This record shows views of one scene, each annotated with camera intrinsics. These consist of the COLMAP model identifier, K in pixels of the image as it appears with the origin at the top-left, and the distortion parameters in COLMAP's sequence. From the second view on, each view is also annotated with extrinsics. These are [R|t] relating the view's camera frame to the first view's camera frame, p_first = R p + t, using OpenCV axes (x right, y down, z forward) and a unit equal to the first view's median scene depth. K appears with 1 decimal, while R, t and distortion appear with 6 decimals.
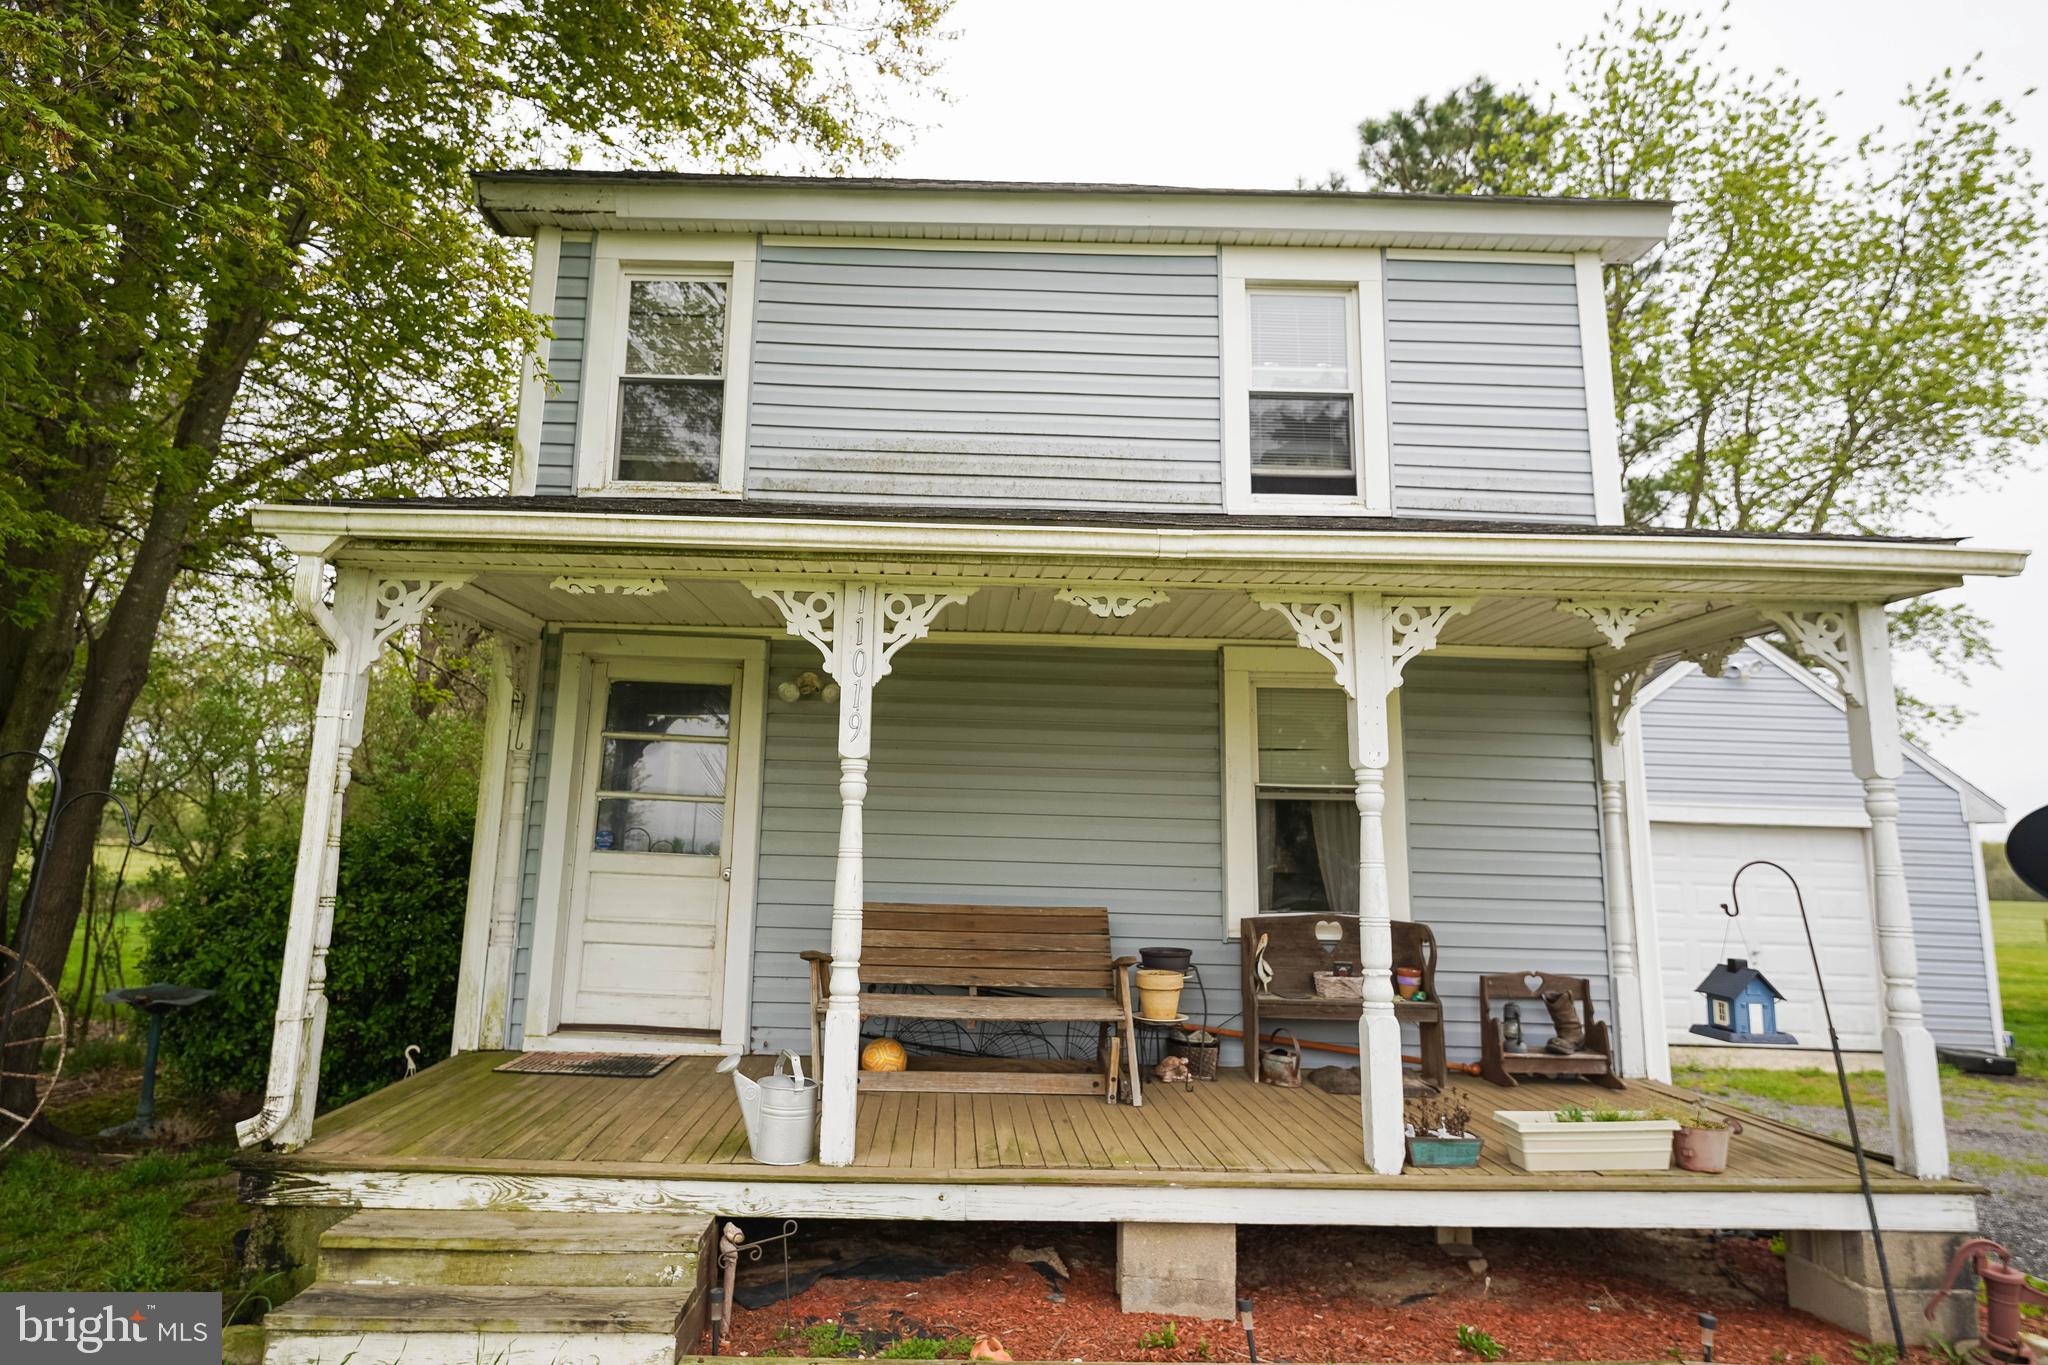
lens RADIAL K [[1169.8, 0, 978.4], [0, 1169.8, 641.4], [0, 0, 1]] dist [0.001484, -0.000926]
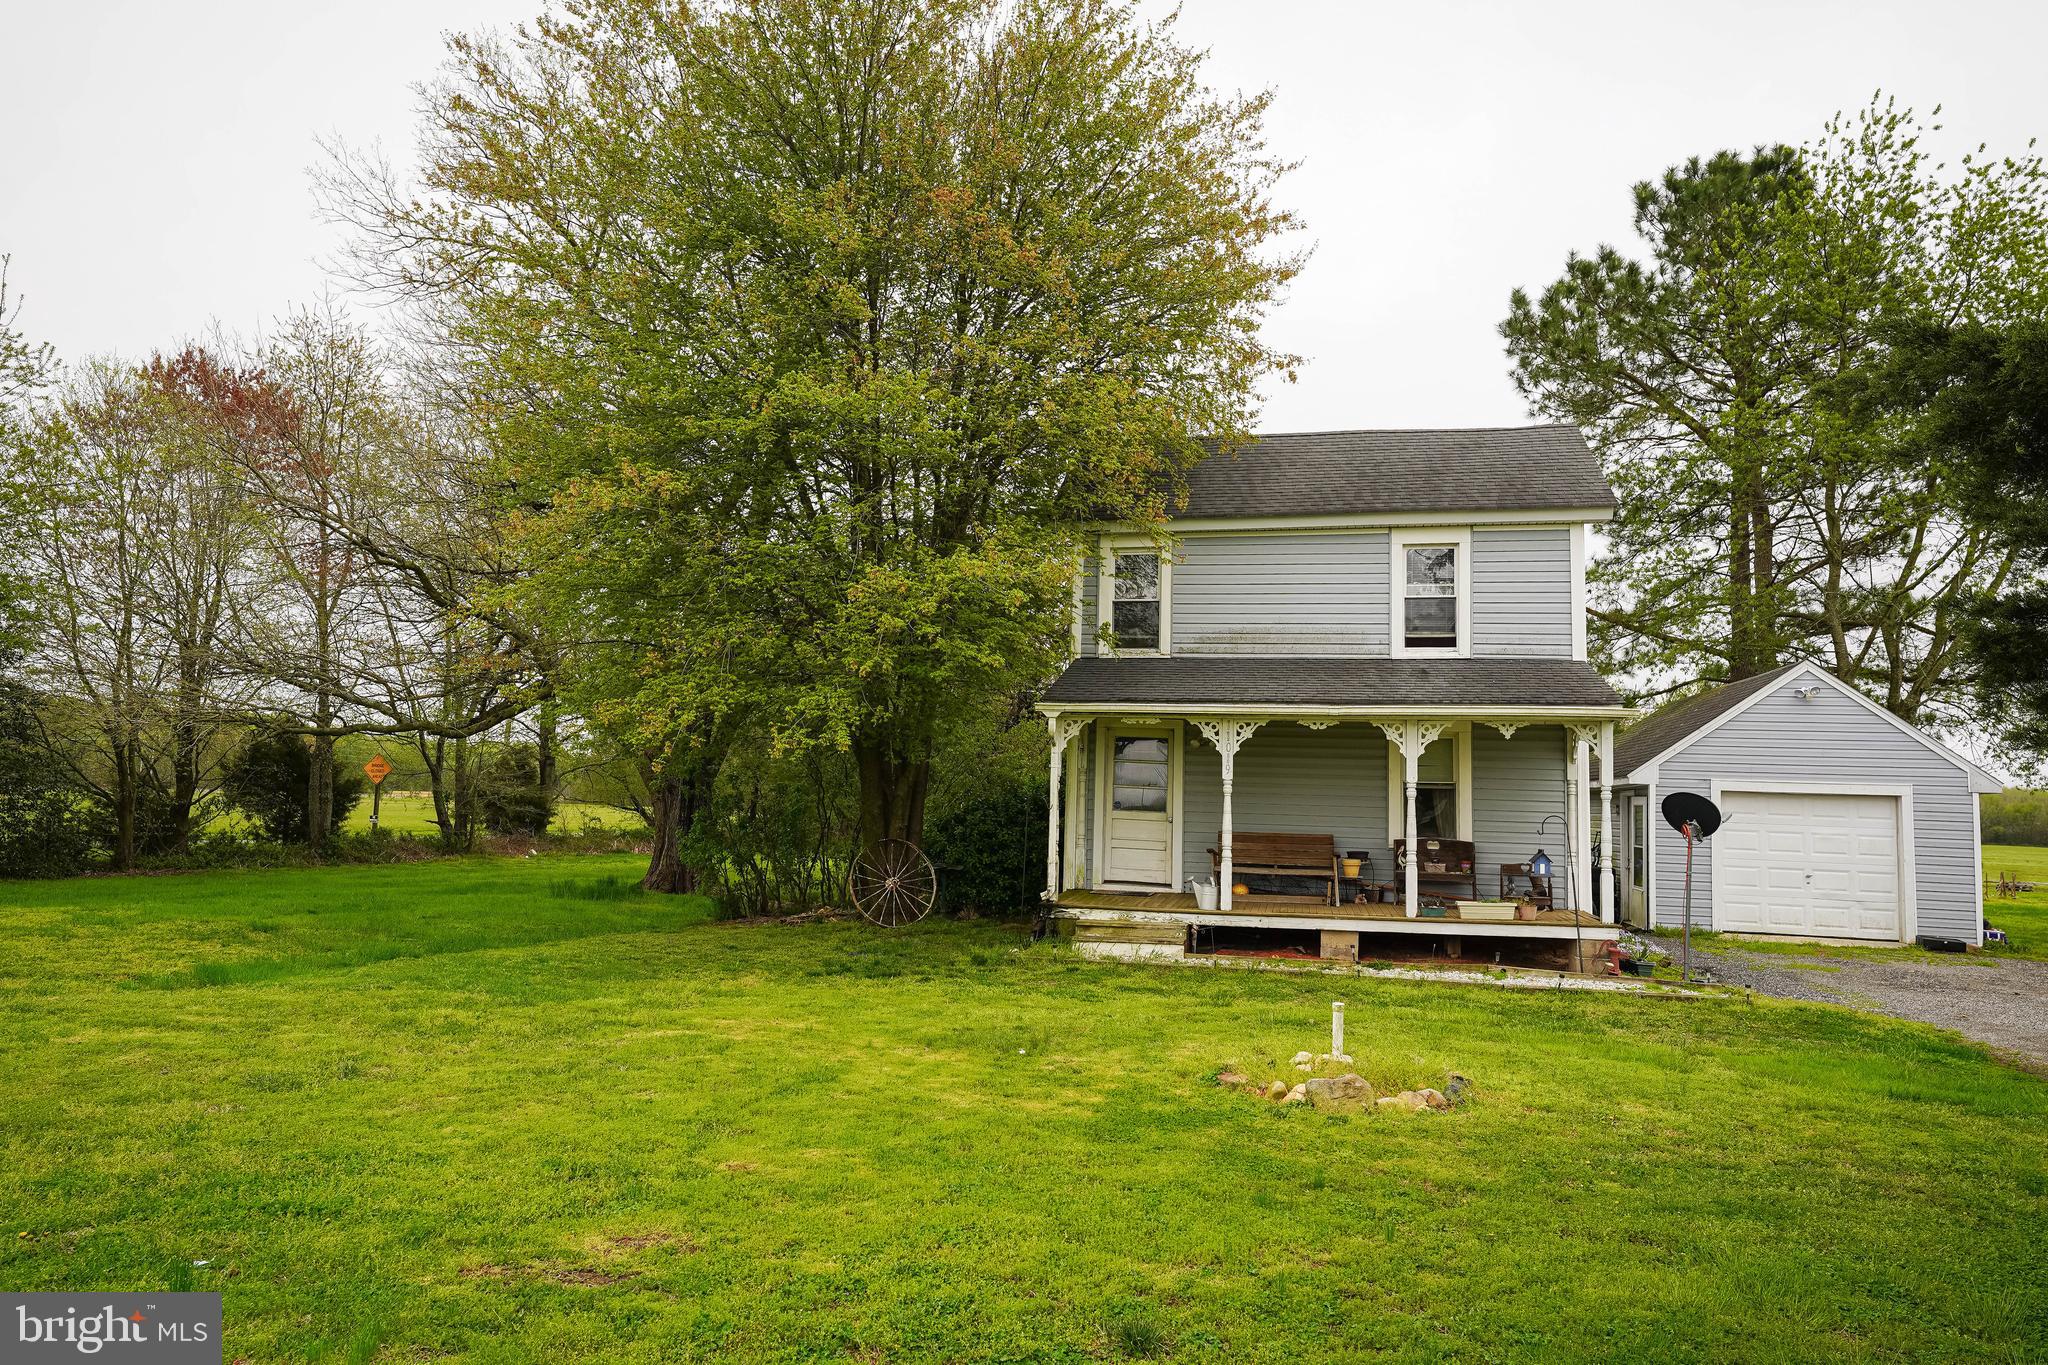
lens RADIAL K [[1349.1, 0, 1024.0], [0, 1349.1, 682.5], [0, 0, 1]] dist [0.017132, -0.005011]
pose [[0.973748, -0.018539, -0.226872, 0.125727], [0.038292, 0.995815, 0.082979, -0.329071], [0.224384, -0.089488, 0.970383, -1.764541]]
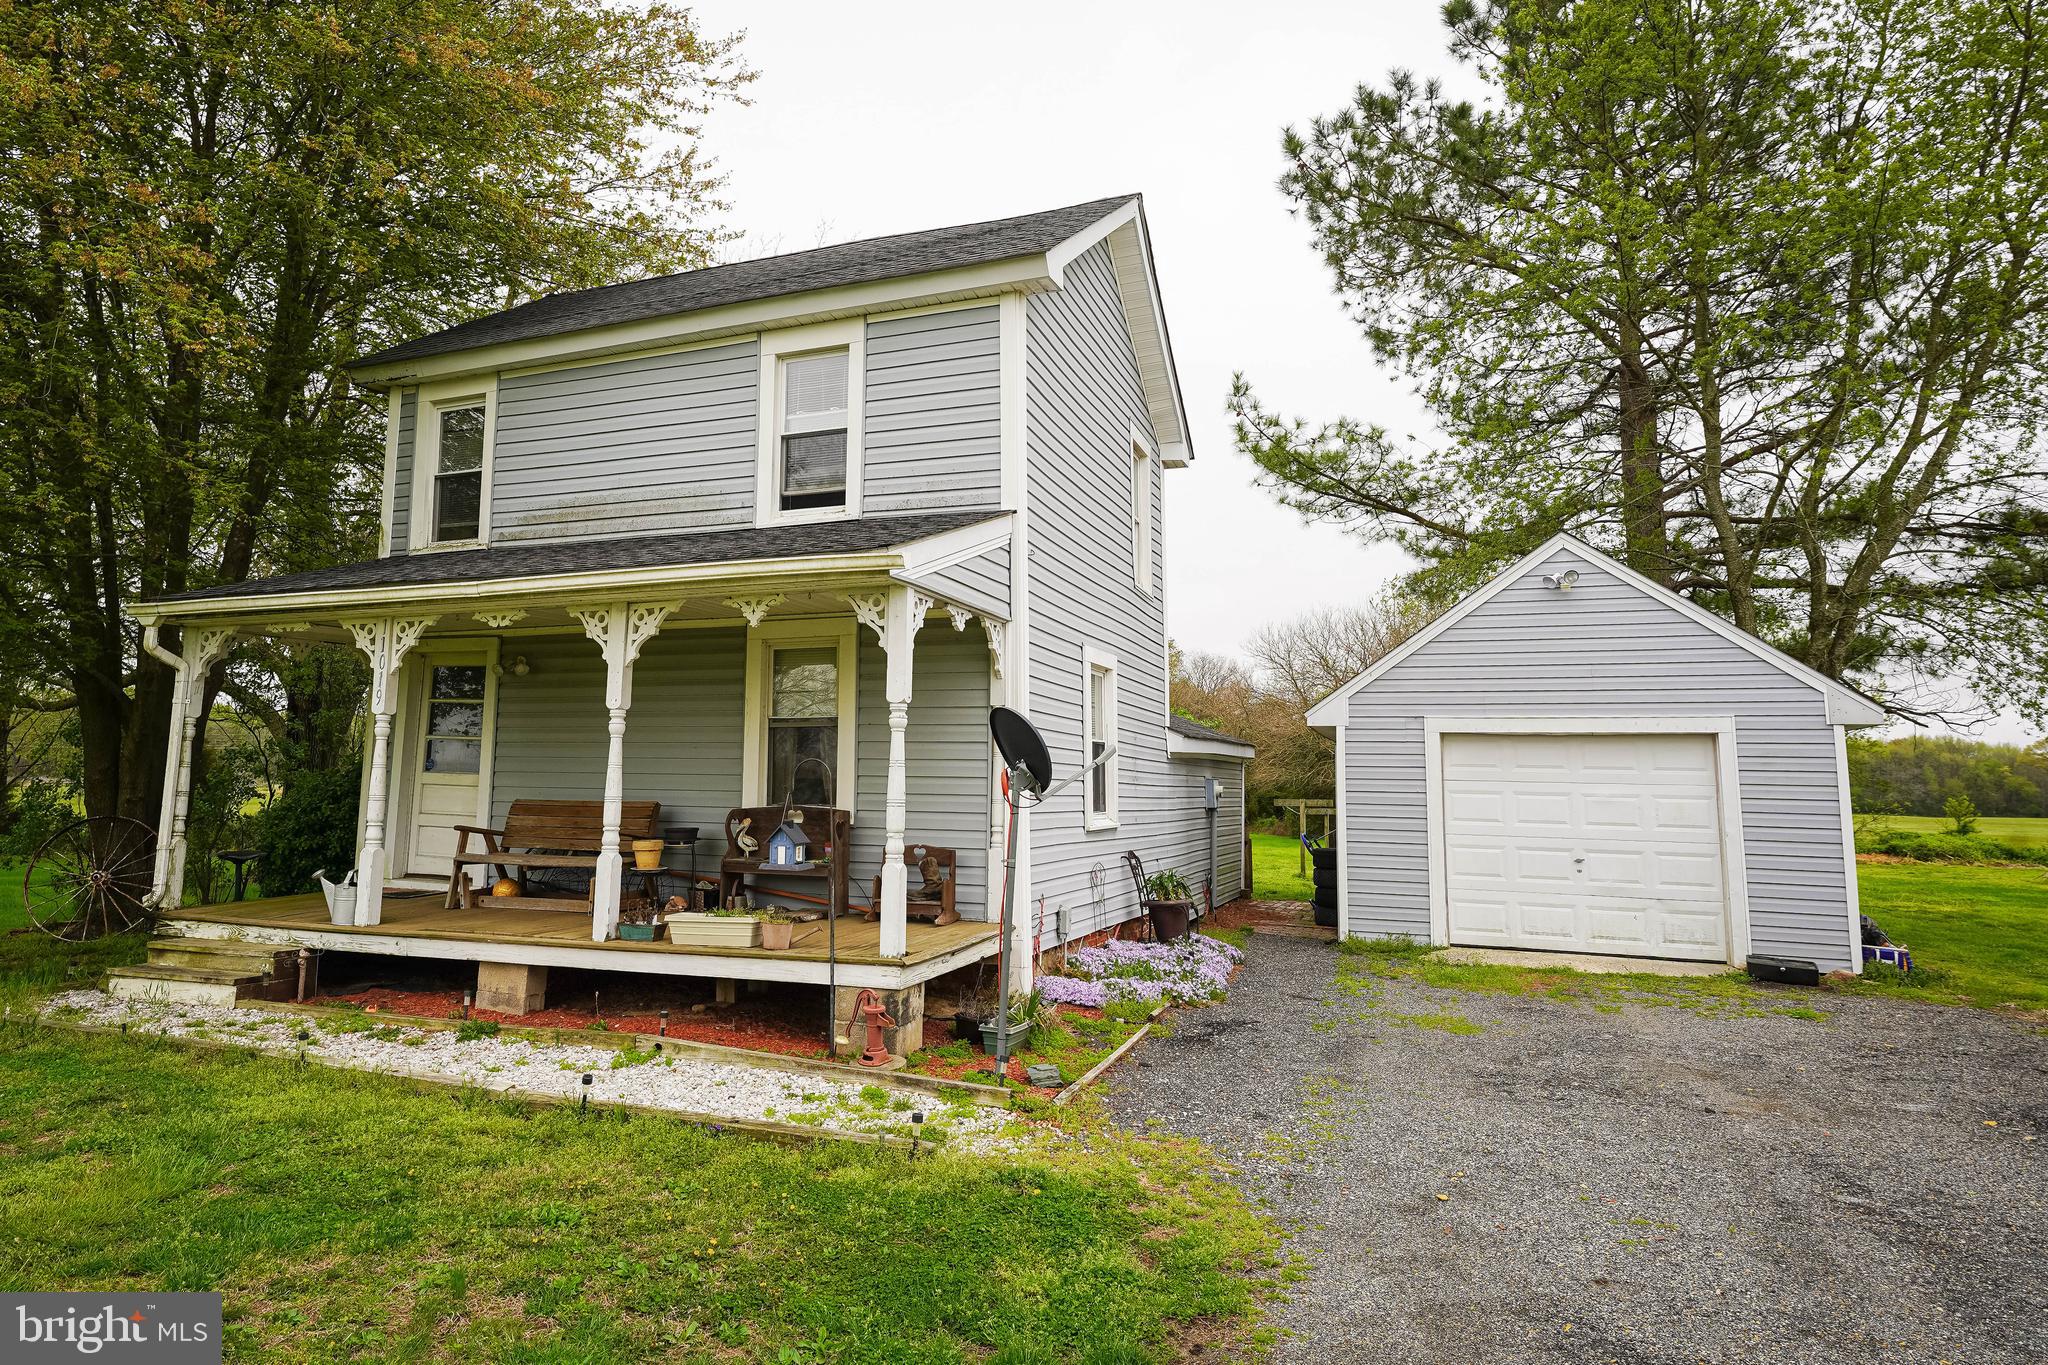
lens RADIAL K [[1222.8, 0, 935.2], [0, 1222.8, 619.1], [0, 0, 1]] dist [-0.002841, 0.000812]
pose [[0.920664, -0.065637, -0.384798, 1.069690], [0.080243, 0.996532, 0.022006, -0.015819], [0.382019, -0.051137, 0.922739, -0.319720]]
